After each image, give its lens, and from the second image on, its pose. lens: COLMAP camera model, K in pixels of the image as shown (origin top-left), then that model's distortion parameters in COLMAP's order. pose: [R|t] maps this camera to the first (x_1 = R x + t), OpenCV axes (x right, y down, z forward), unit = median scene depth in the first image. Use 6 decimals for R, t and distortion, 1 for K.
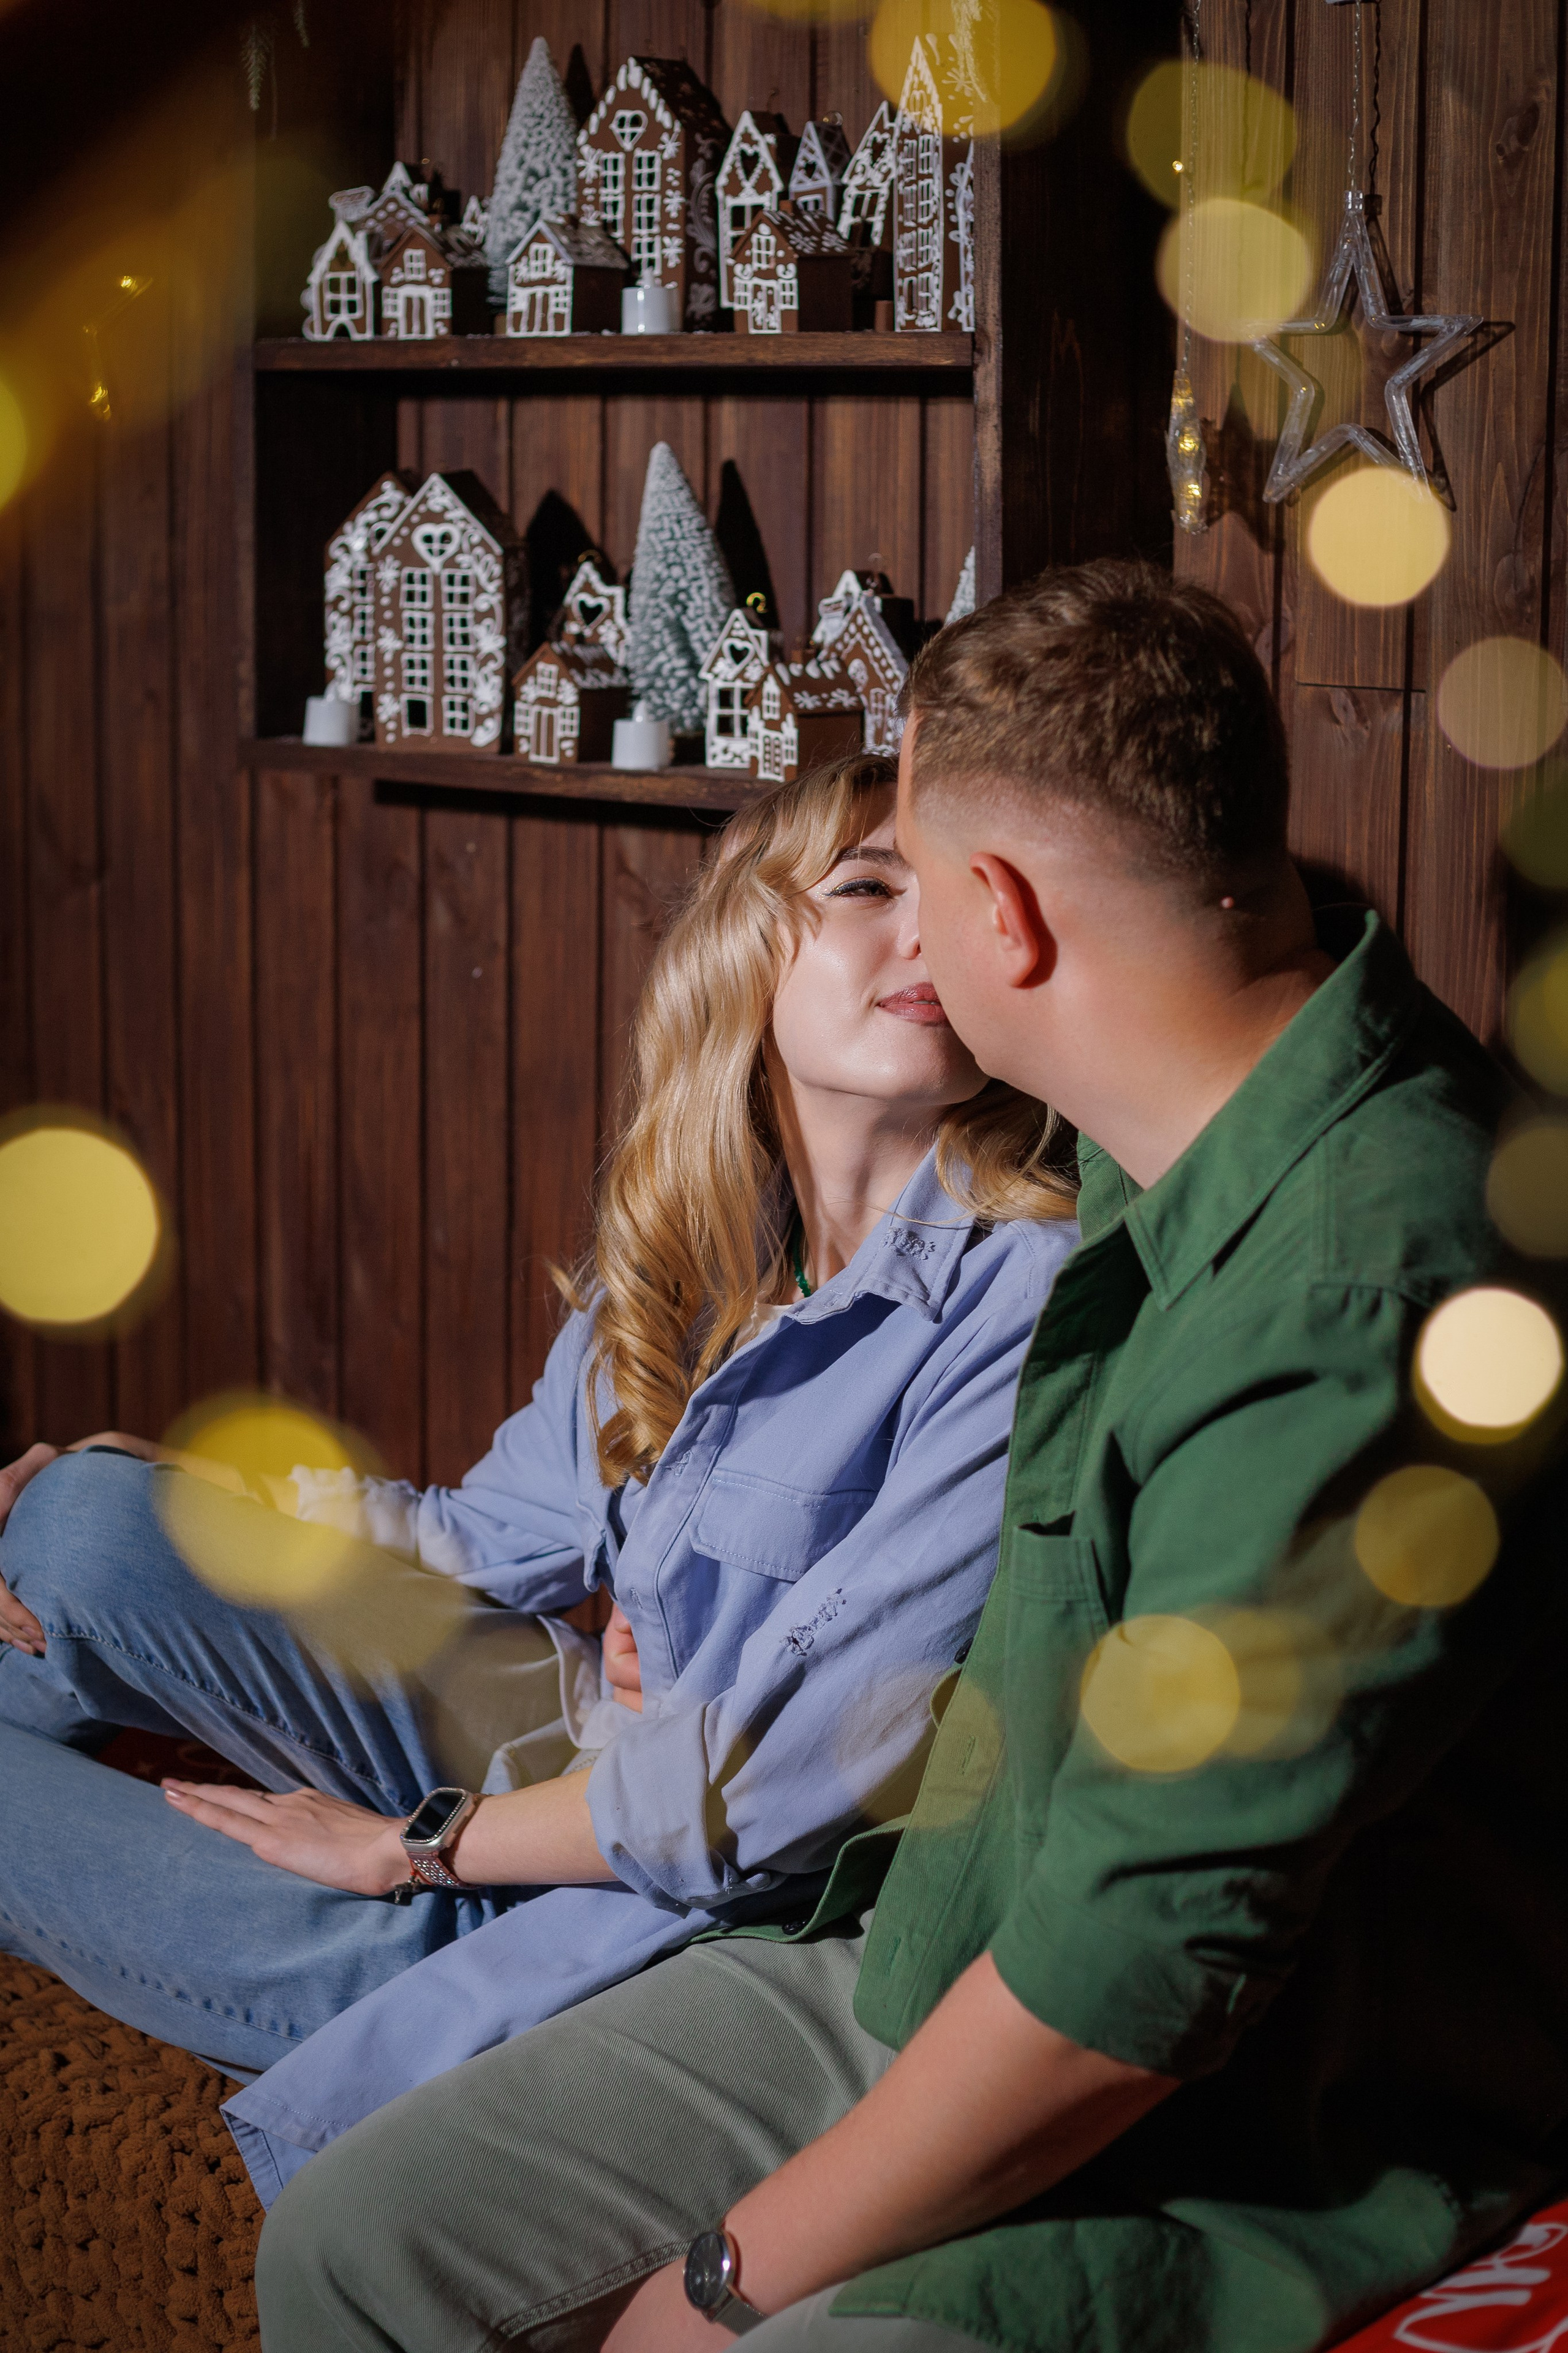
lens RADIAL K [[3685.8, 0, 720.0], [0, 3685.8, 1175.9], [0, 0, 1]] dist [-0.228554, -0.005136]
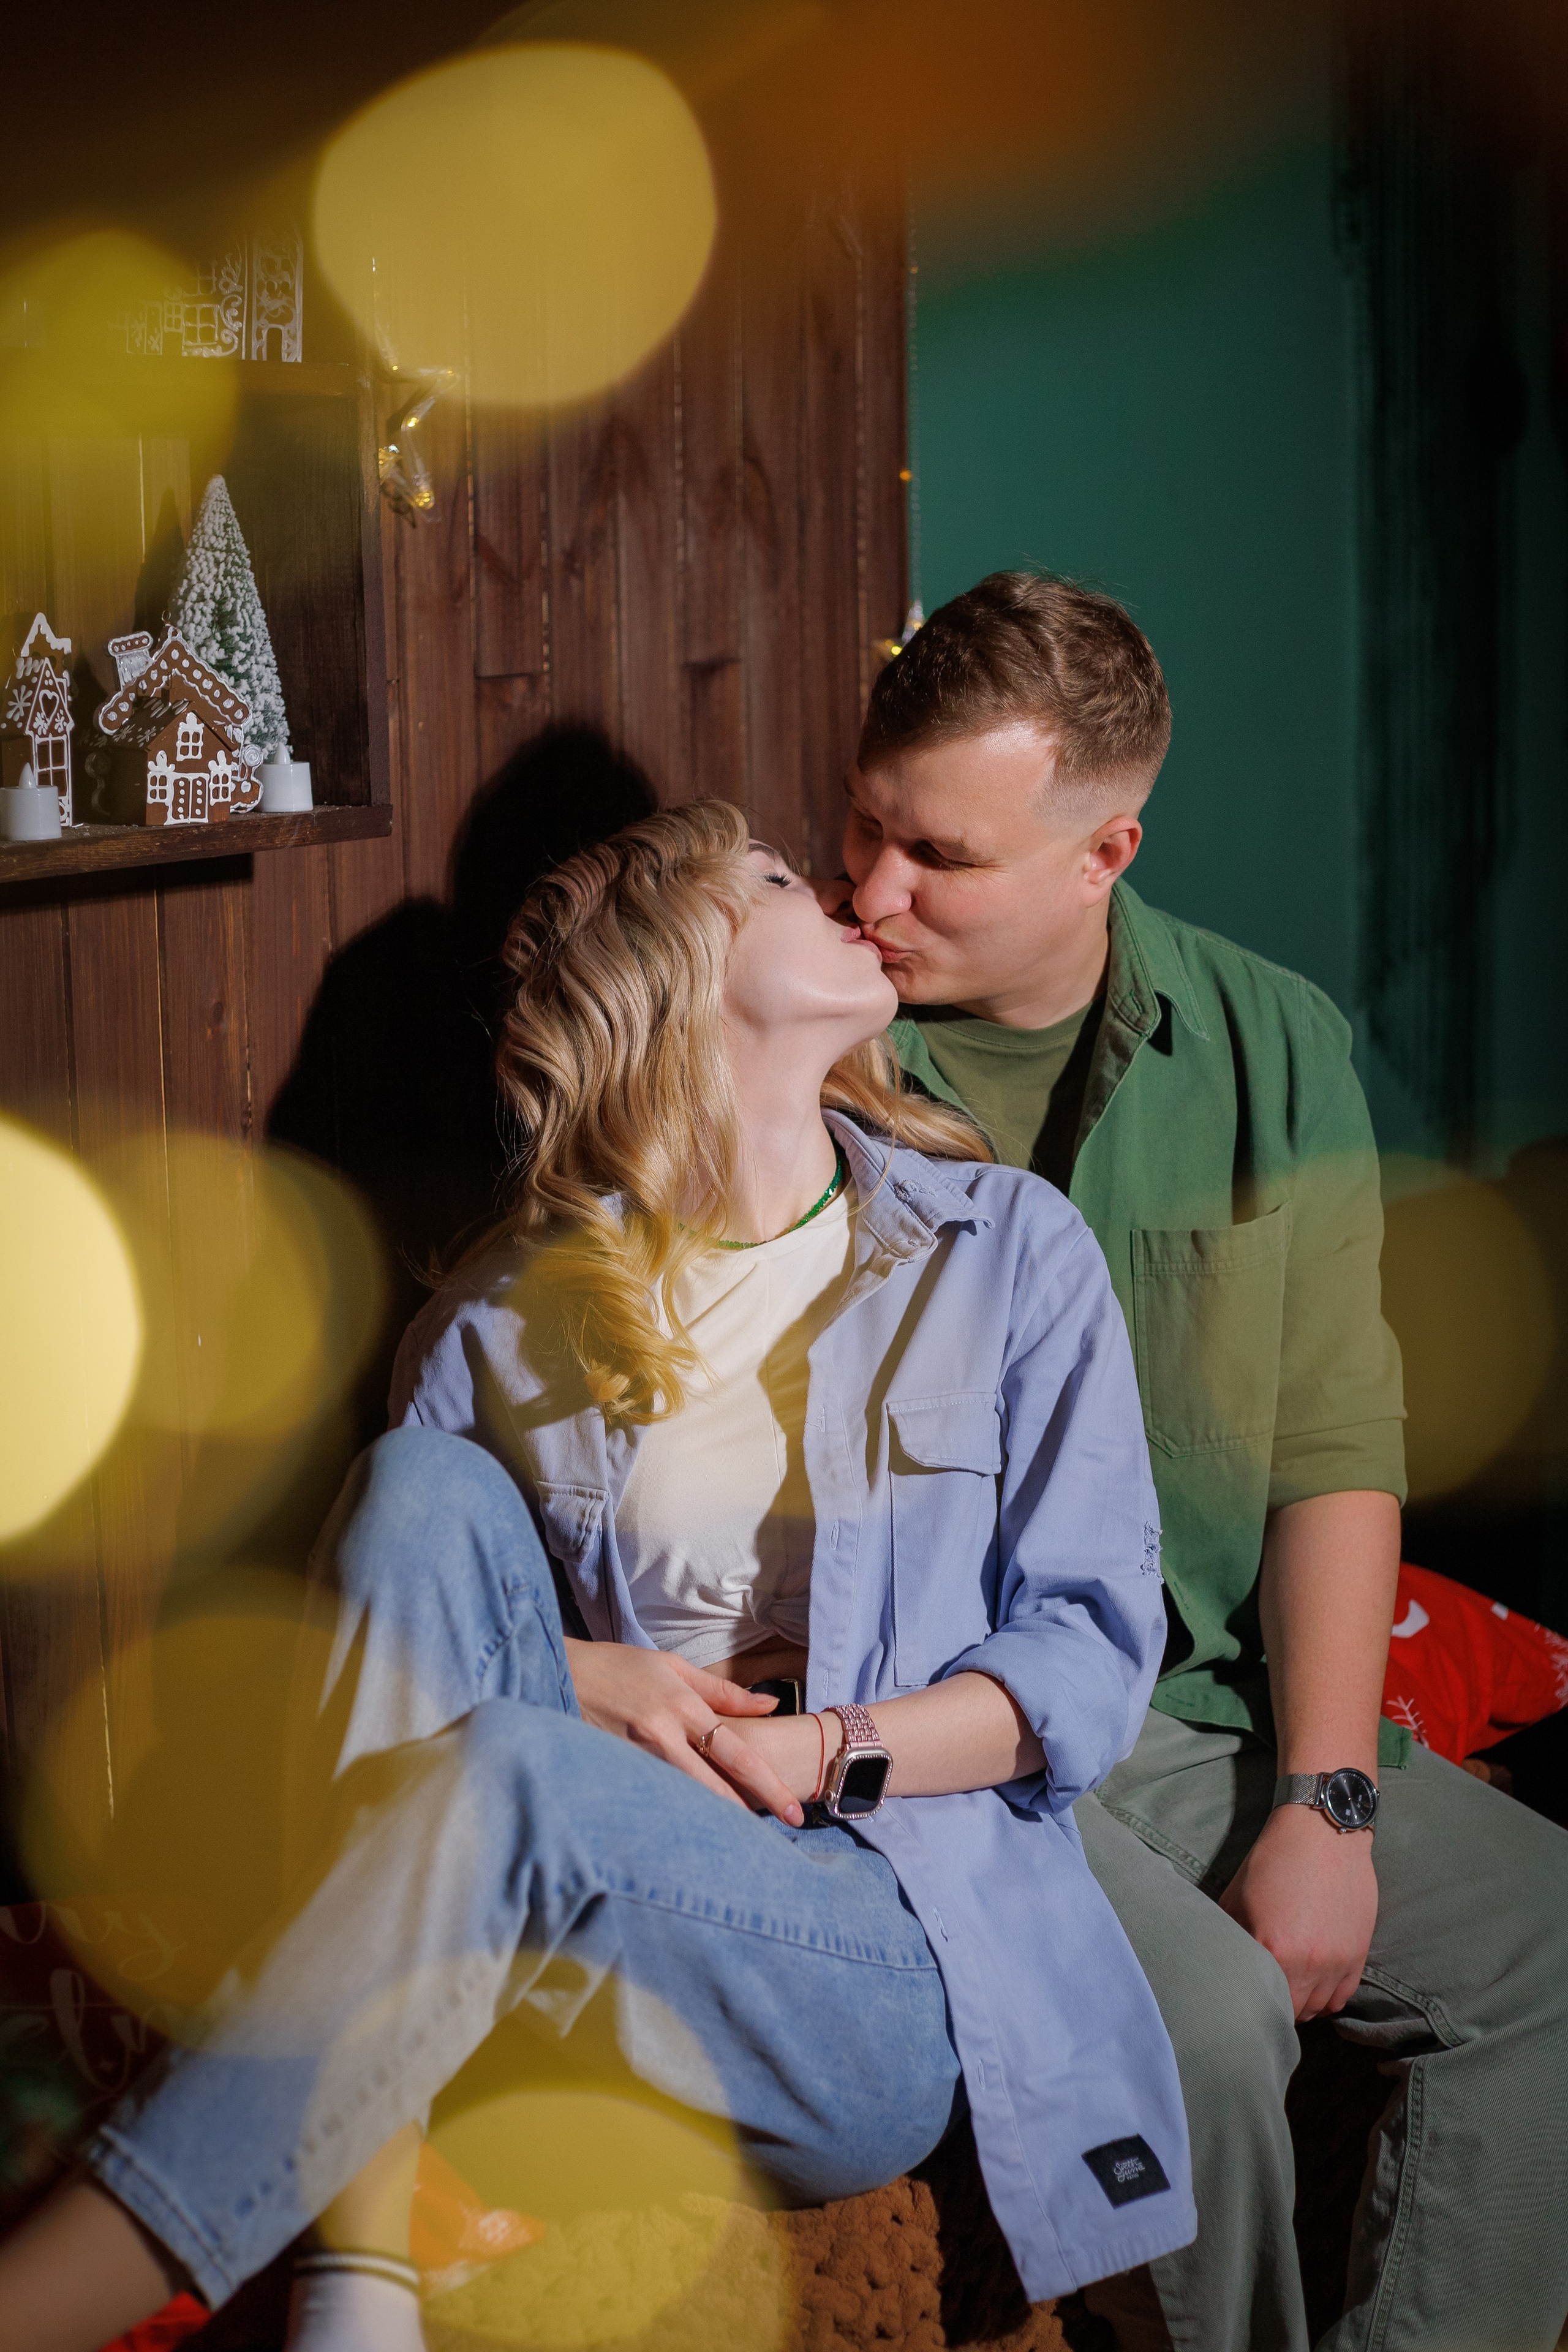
lens RADIAL K [[3707.9, 0, 785.7], [0, 3707.9, 1077.5], [0, 0, 1]] dist [-0.457512, 2.189539]
pose [[-0.153538, -0.144221, 0.977561, -0.915154], [0.202617, 0.963676, 0.173996, -0.172318], [-0.967146, 0.224786, -0.118739, 0.945089]]
